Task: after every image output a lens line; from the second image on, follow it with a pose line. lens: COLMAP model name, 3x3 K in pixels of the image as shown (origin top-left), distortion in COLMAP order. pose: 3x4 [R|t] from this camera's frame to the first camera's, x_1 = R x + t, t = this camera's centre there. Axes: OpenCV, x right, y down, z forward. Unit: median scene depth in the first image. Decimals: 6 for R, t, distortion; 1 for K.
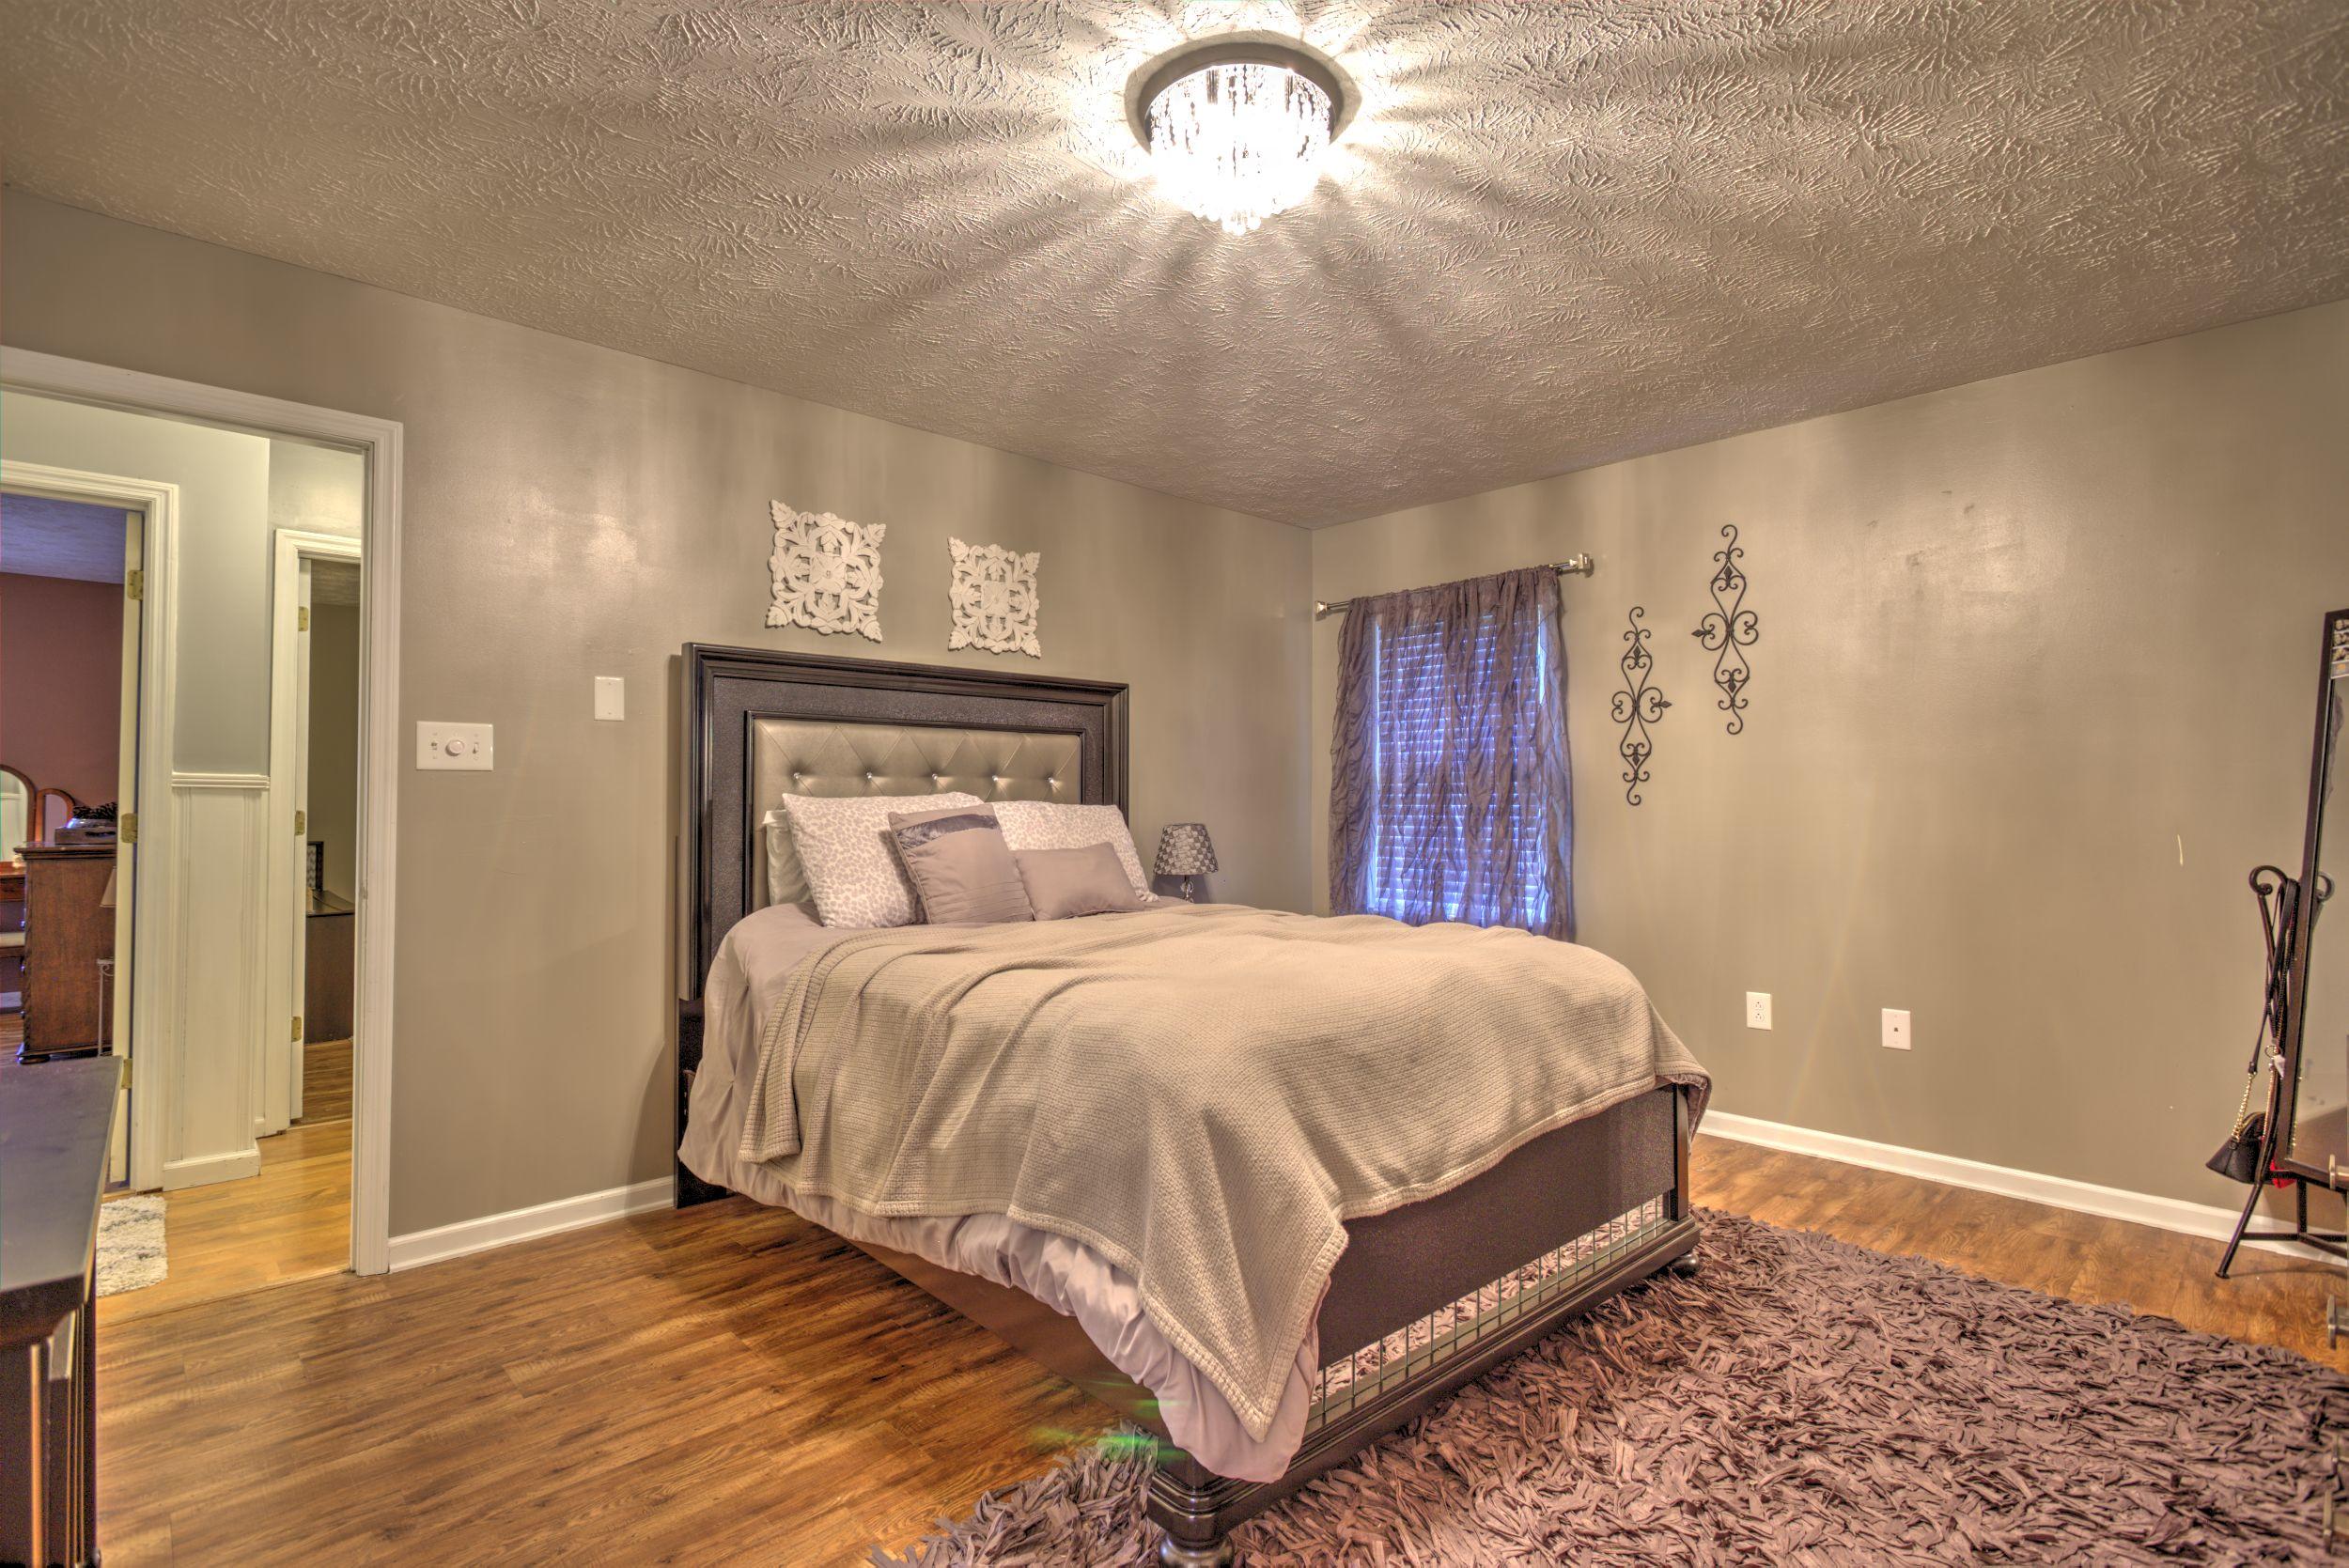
lens RADIAL K [[1111.9, 0, 1165.1], [0, 1111.9, 783.3], [0, 0, 1]] dist [-0.012831, 0.003149]
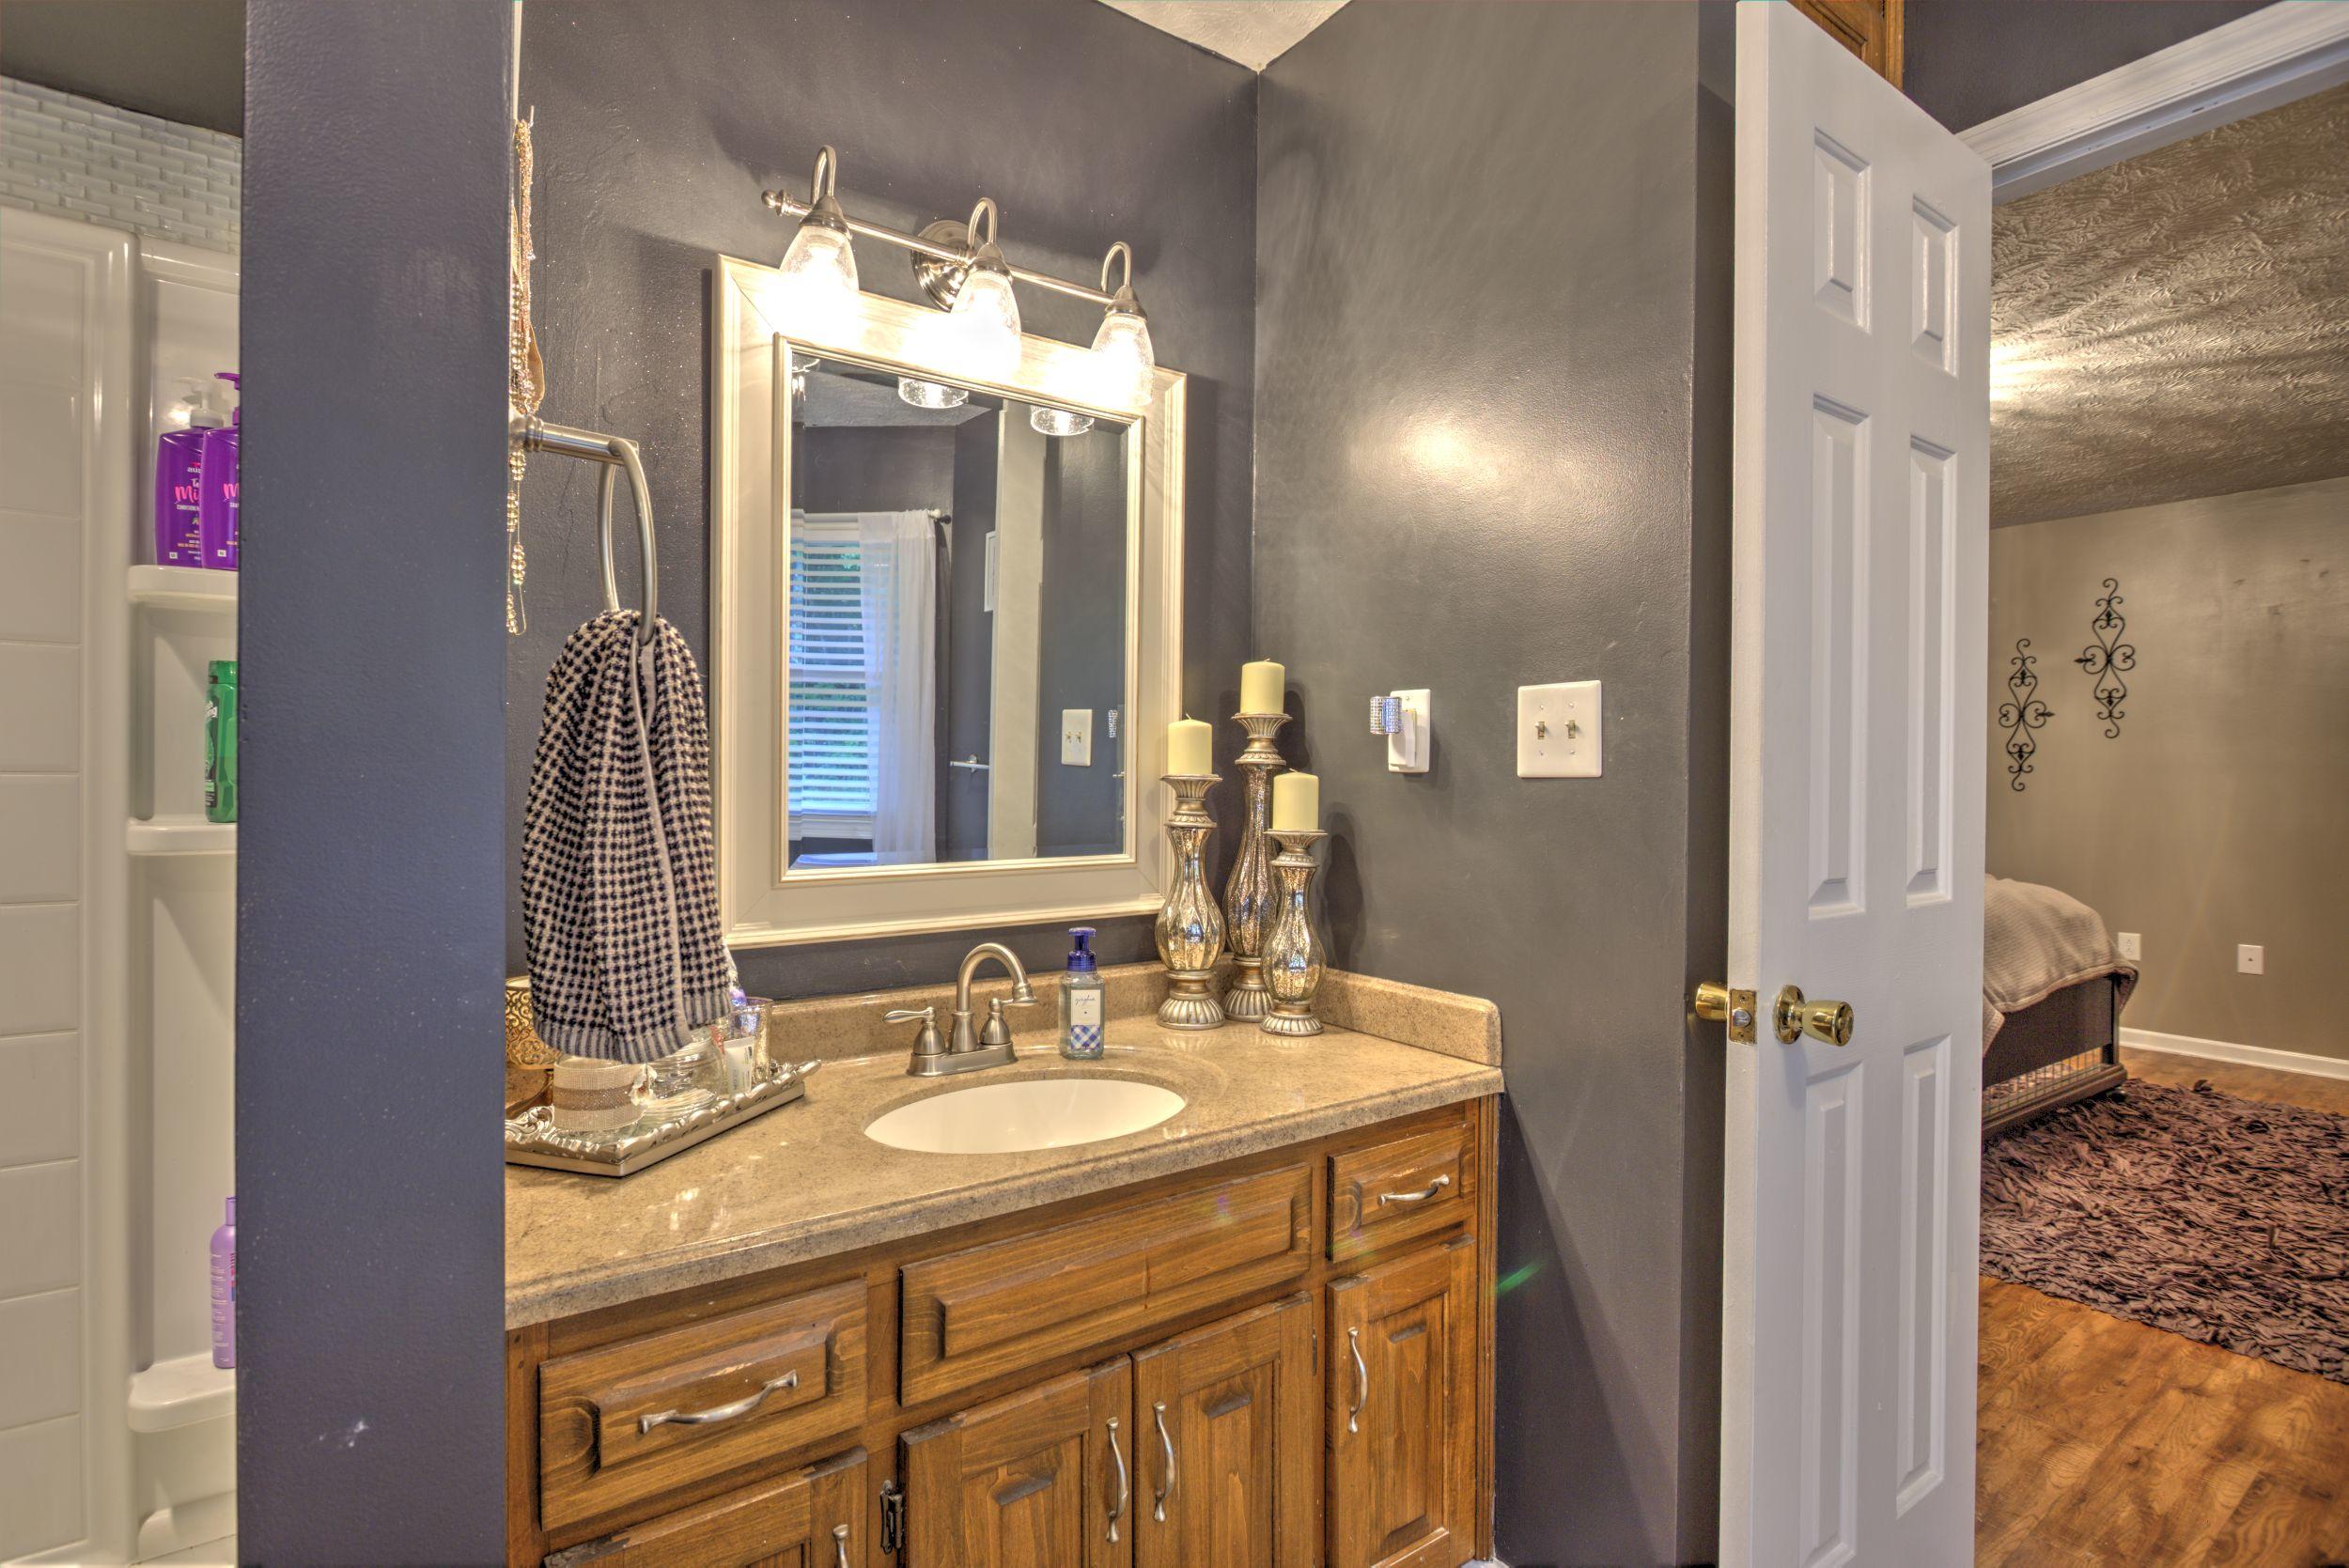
lens RADIAL K [[1111.9, 0, 1173.0], [0, 1111.9, 786.6], [0, 0, 1]] dist [-0.012831, 0.003149]
pose [[0.990998, 0.006821, -0.133701, -0.649957], [-0.003537, 0.999687, 0.024784, -0.023609], [0.133828, -0.024088, 0.990712, -0.704863]]
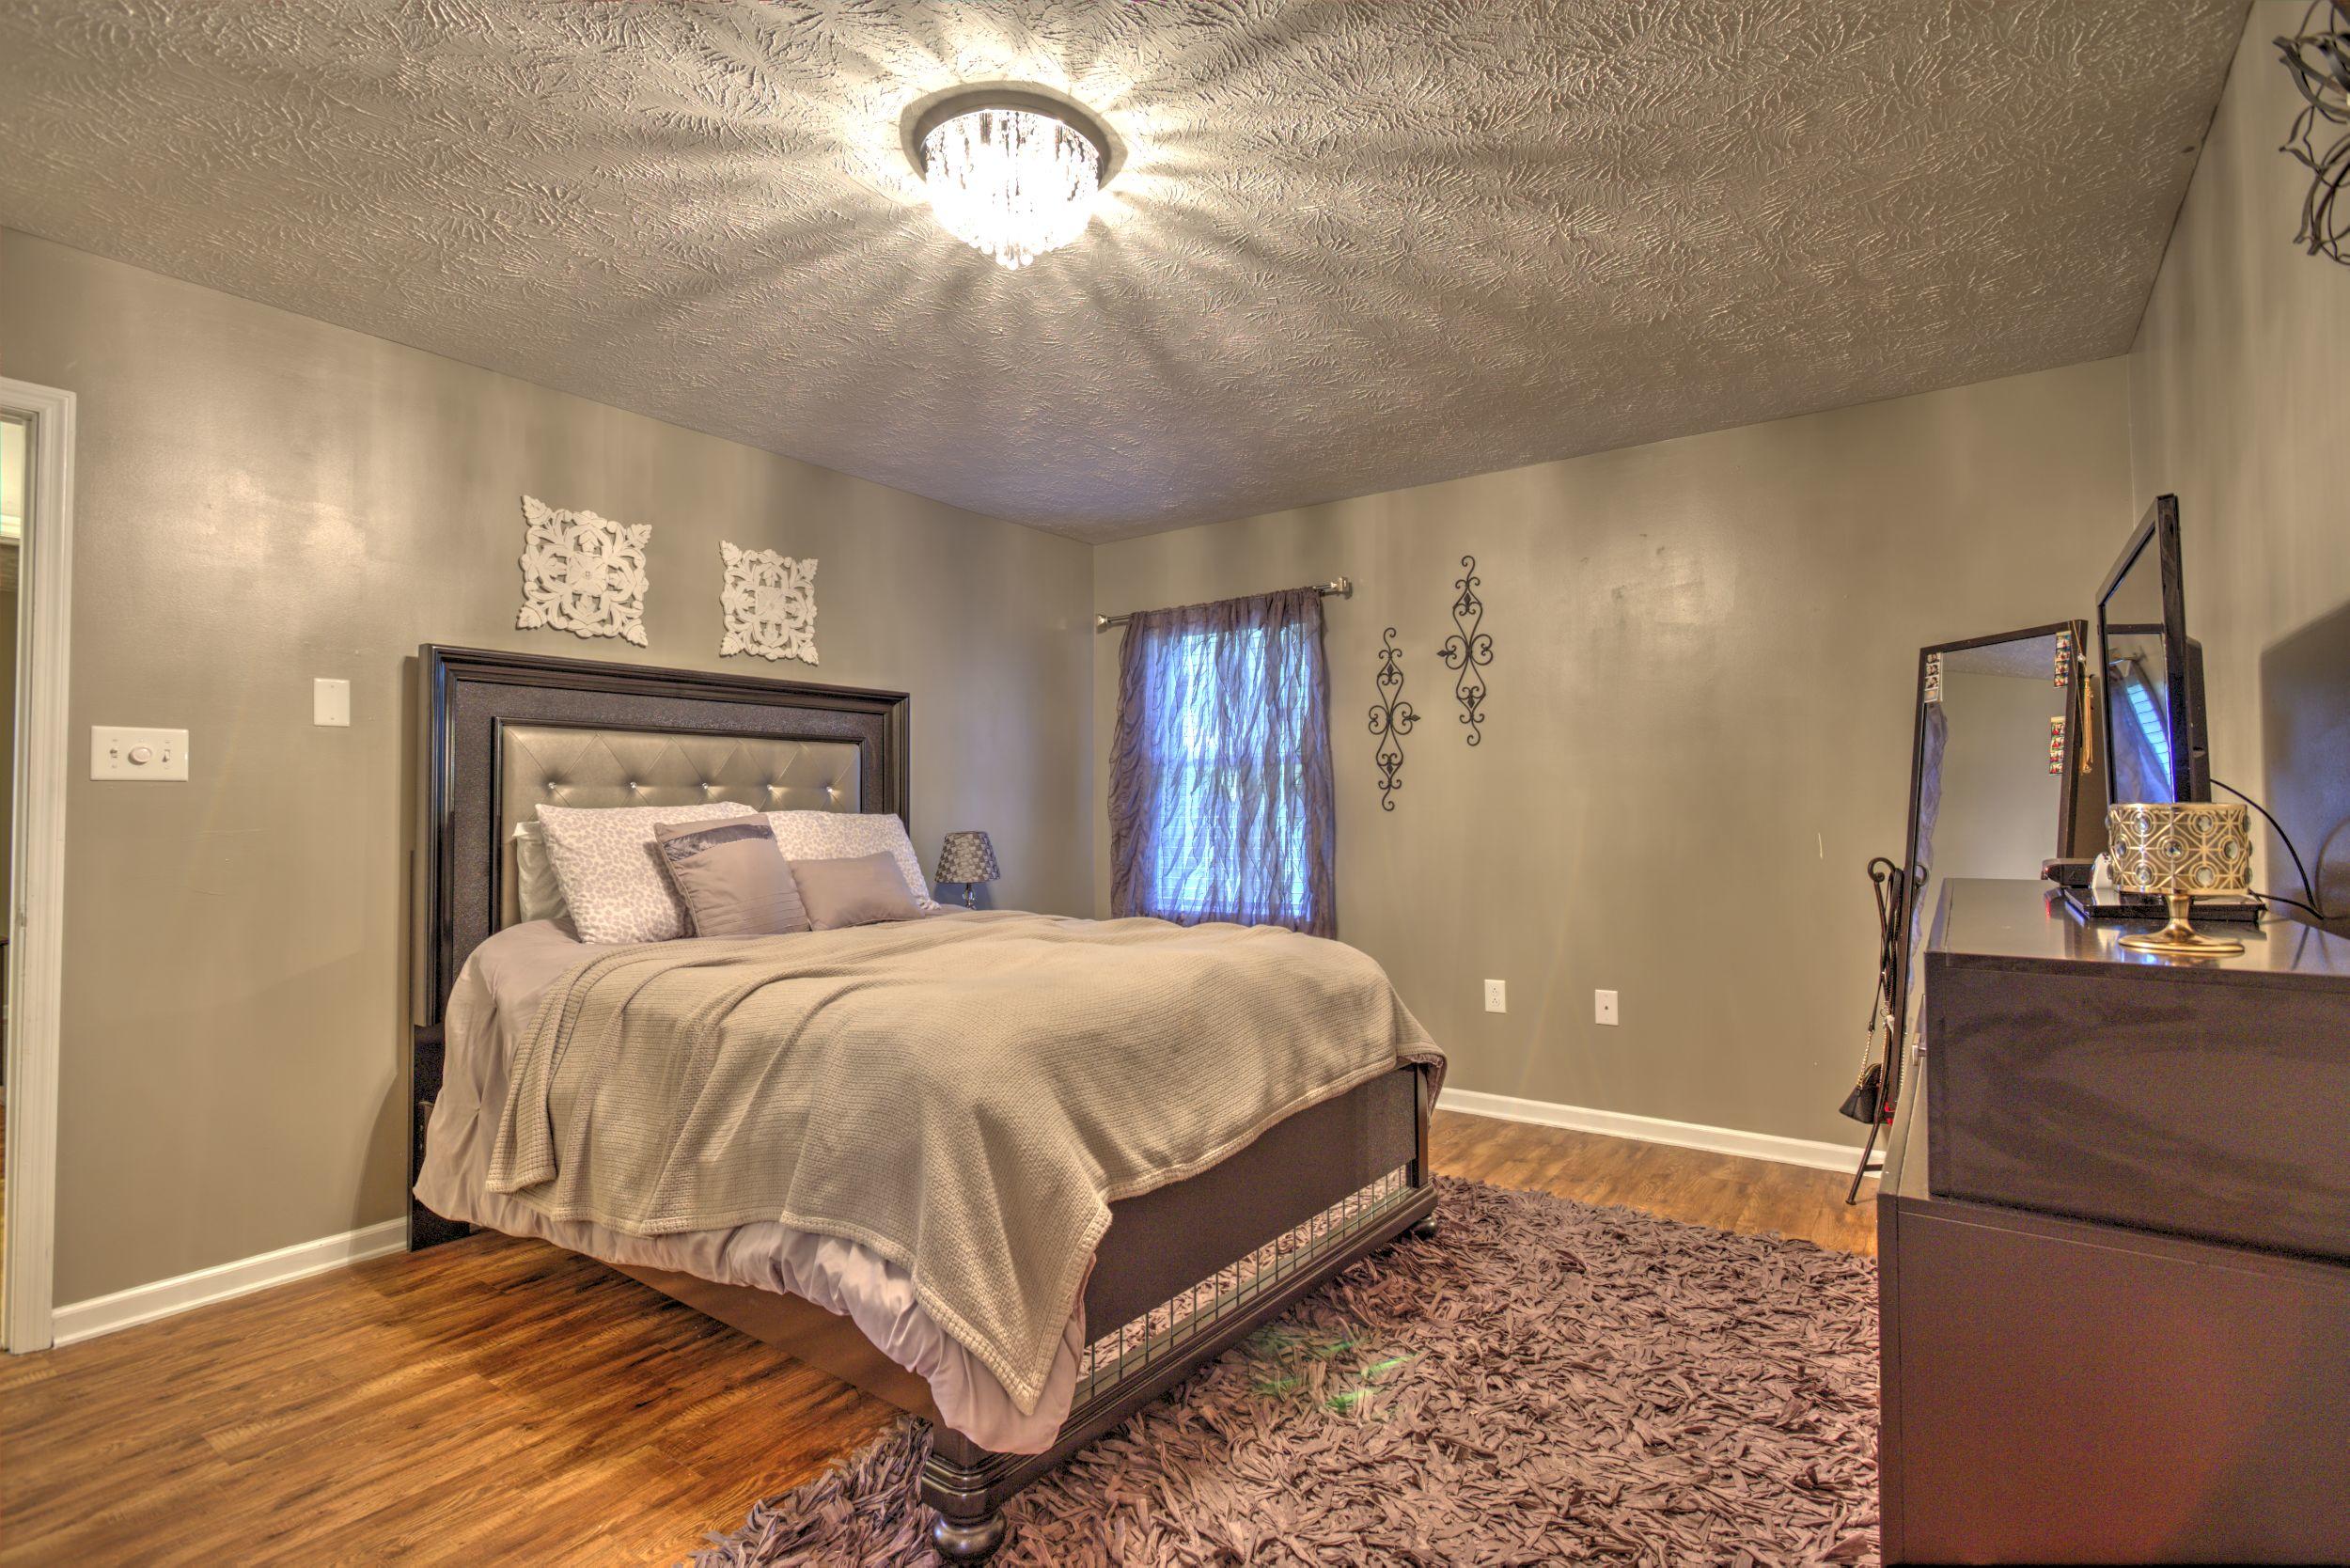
lens RADIAL K [[1112.5, 0, 1170.1], [0, 1112.5, 780.0], [0, 0, 1]] dist [-0.012831, 0.003149]
pose [[0.981682, -0.001337, 0.190525, 0.010370], [0.003175, 0.999951, -0.009345, -0.001176], [-0.190503, 0.009778, 0.981638, -0.043403]]
